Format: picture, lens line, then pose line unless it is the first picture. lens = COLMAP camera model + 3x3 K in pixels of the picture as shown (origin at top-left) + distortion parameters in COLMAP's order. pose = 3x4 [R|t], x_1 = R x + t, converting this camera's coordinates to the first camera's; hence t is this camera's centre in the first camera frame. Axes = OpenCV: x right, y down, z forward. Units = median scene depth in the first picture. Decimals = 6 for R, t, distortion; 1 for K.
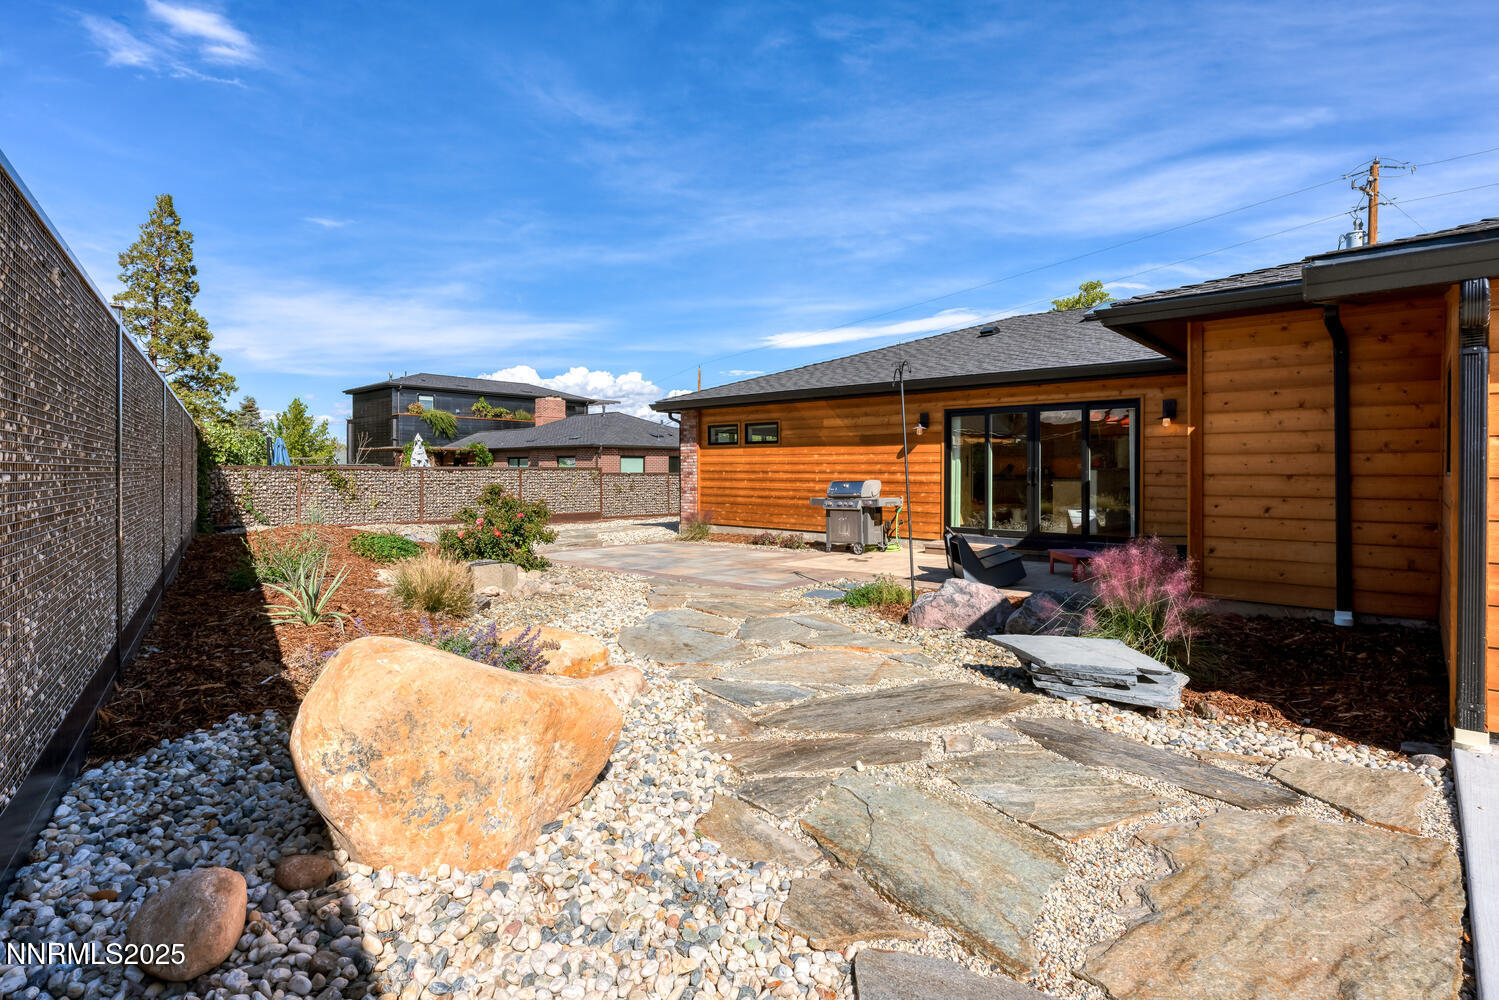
lens RADIAL K [[756.5, 0, 721.8], [0, 756.5, 459.9], [0, 0, 1]] dist [0.005855, -0.000361]
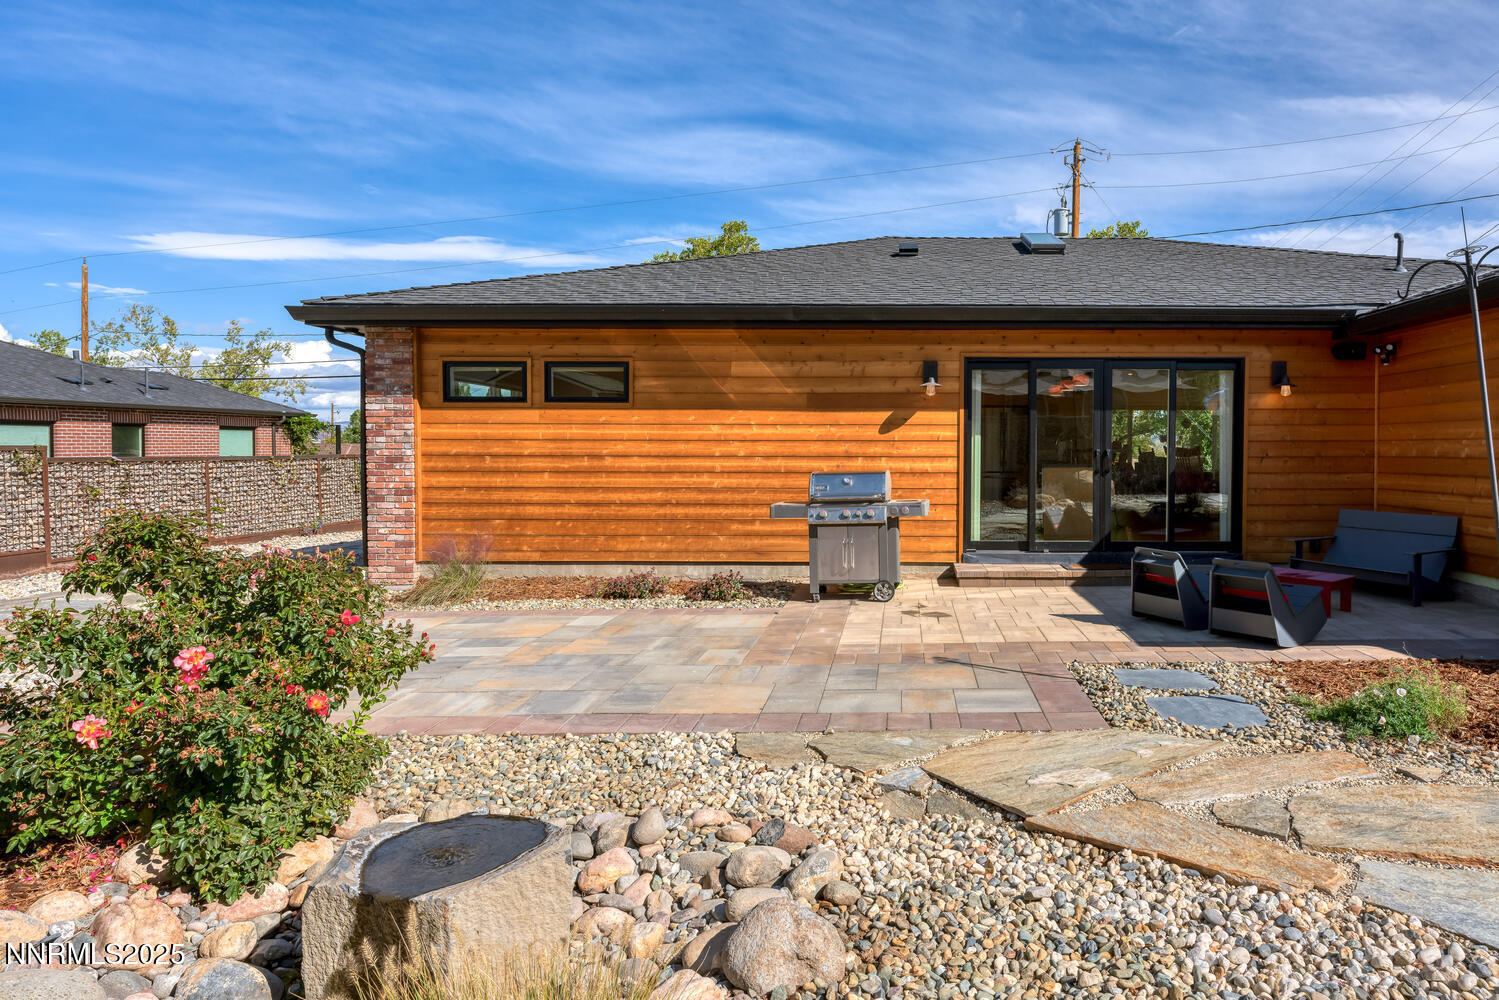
lens RADIAL K [[892.6, 0, 793.0], [0, 892.6, 457.1], [0, 0, 1]] dist [-0.015530, 0.001835]
pose [[0.731116, -0.001367, 0.682252, -0.271788], [-0.009663, 0.999877, 0.012359, 0.007804], [-0.682185, -0.015629, 0.731013, 0.465295]]
